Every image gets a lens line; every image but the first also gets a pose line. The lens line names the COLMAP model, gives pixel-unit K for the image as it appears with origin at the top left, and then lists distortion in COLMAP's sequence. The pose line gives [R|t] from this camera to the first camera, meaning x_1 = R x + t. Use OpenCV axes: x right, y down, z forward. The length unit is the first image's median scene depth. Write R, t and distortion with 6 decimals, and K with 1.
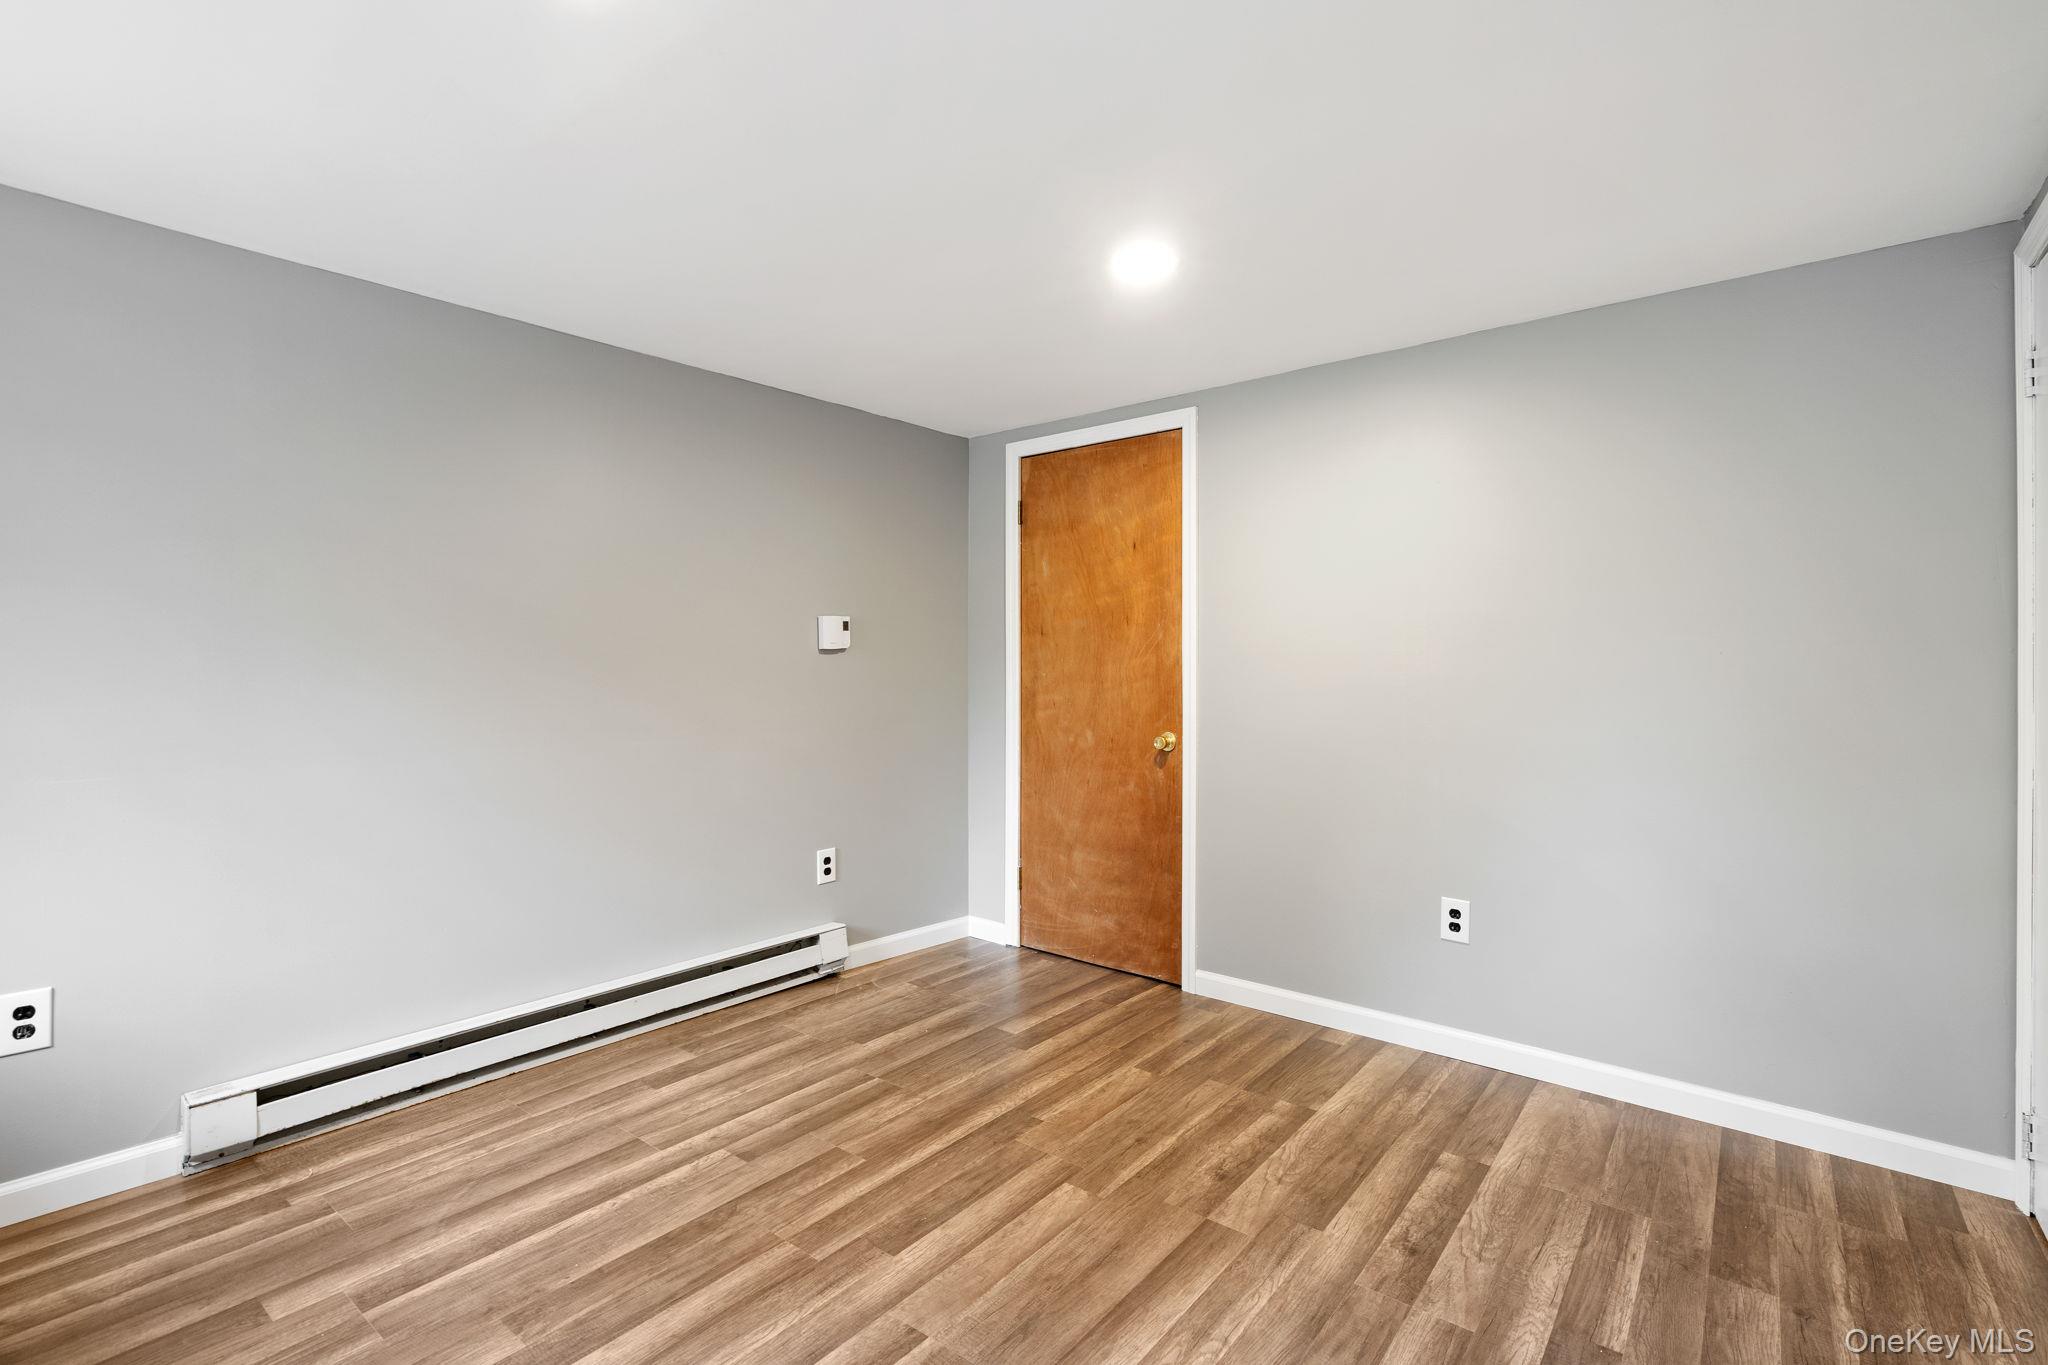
lens RADIAL K [[943.3, 0, 1014.9], [0, 943.3, 668.7], [0, 0, 1]] dist [-0.002946, 0.000154]
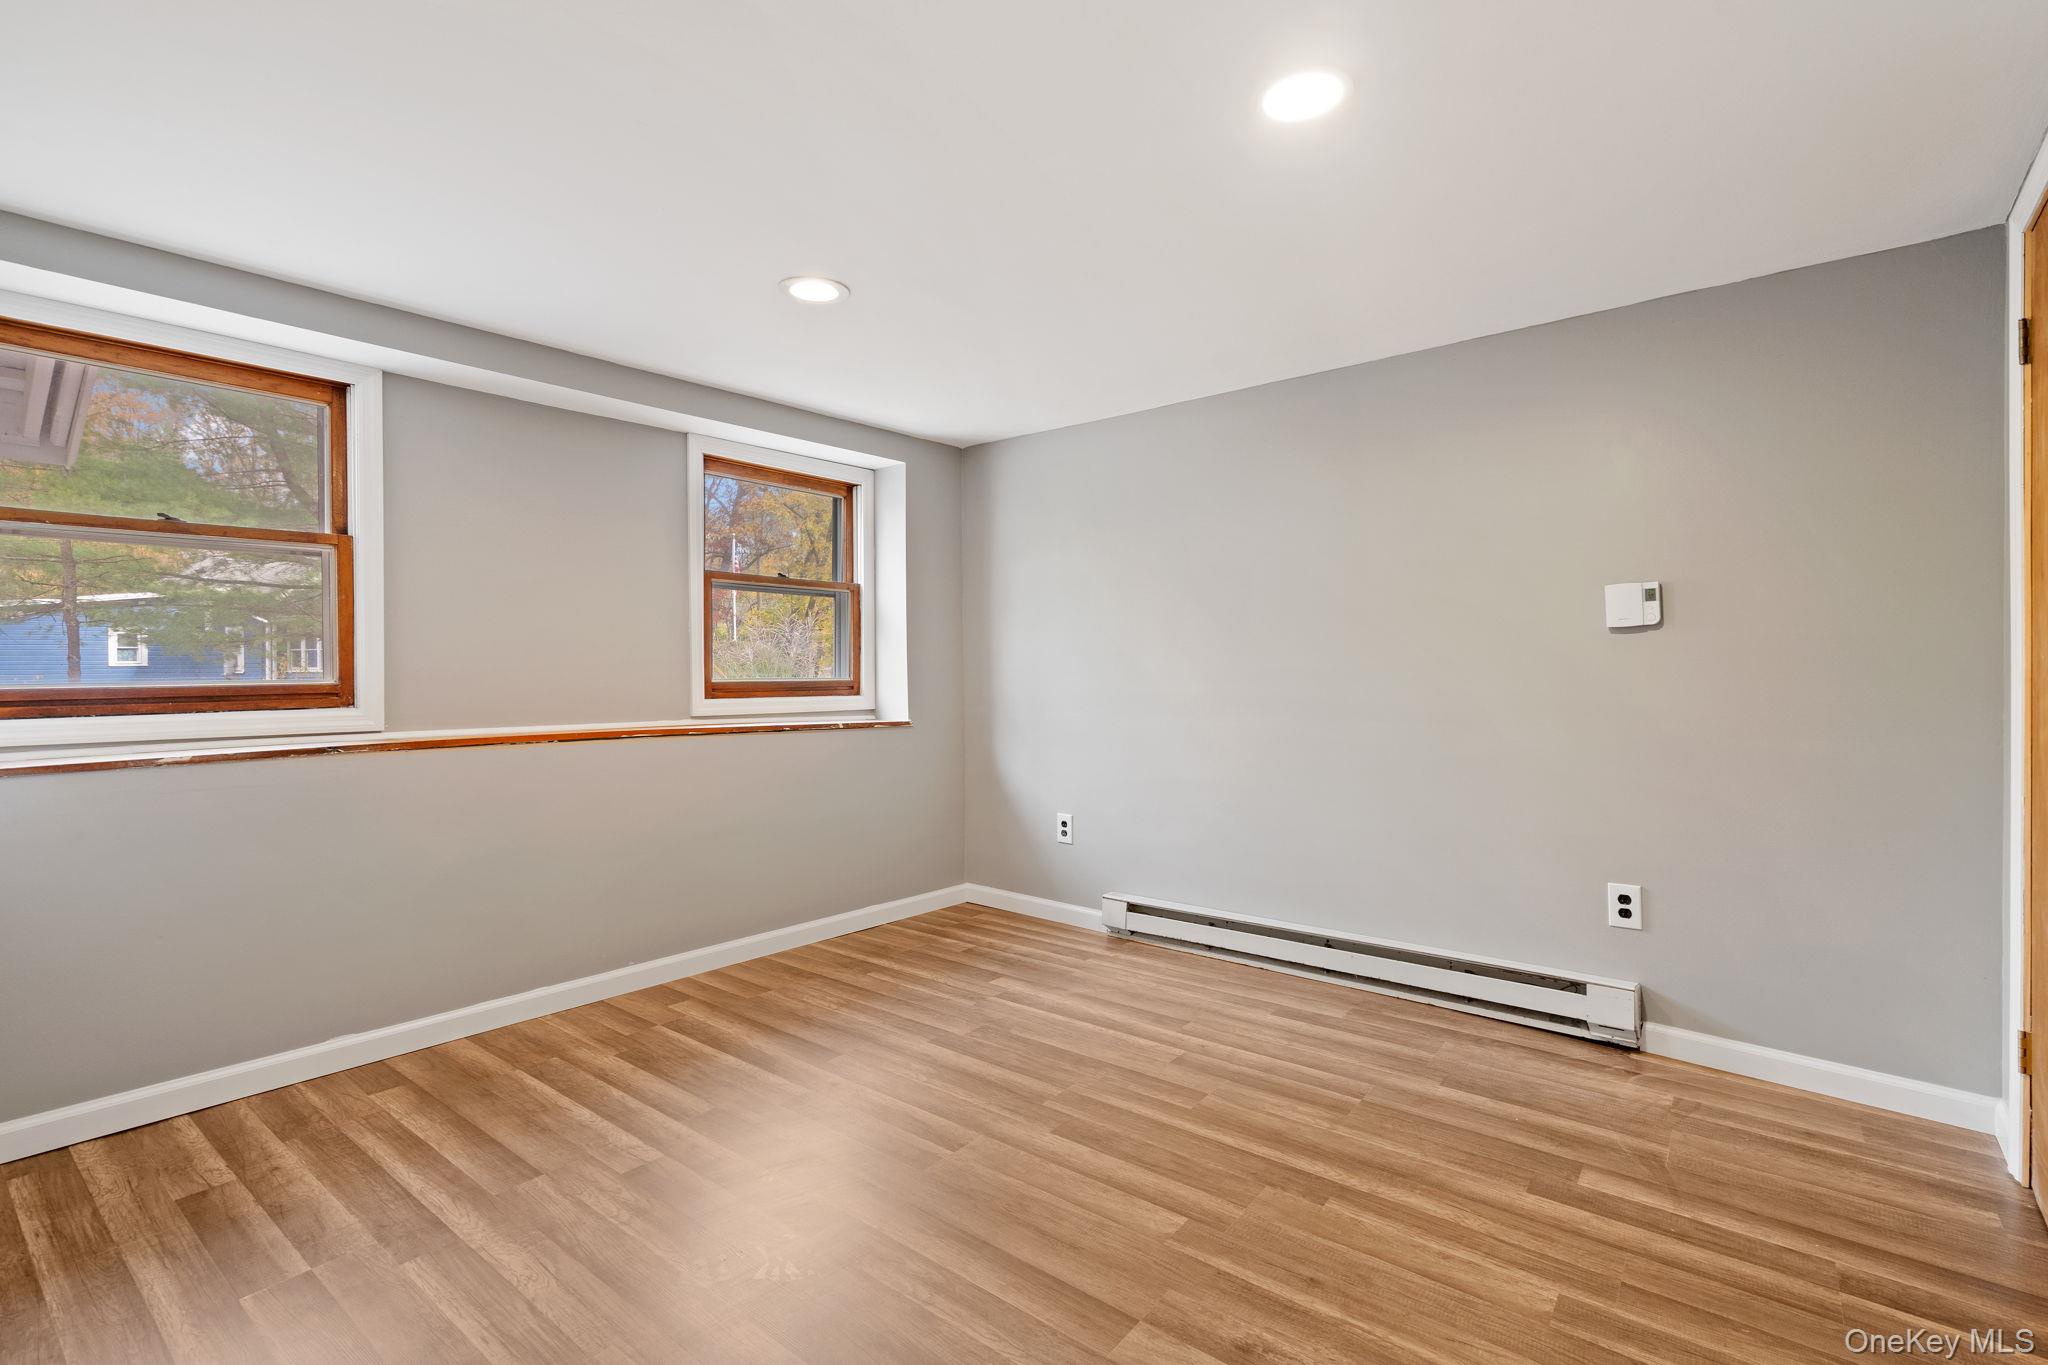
lens RADIAL K [[962.6, 0, 1051.8], [0, 962.6, 670.1], [0, 0, 1]] dist [-0.000889, 0.000084]
pose [[0.004630, 0.003071, -0.999985, 0.846953], [0.006887, 0.999971, 0.003103, 0.013227], [0.999966, -0.006902, 0.004608, 0.754709]]
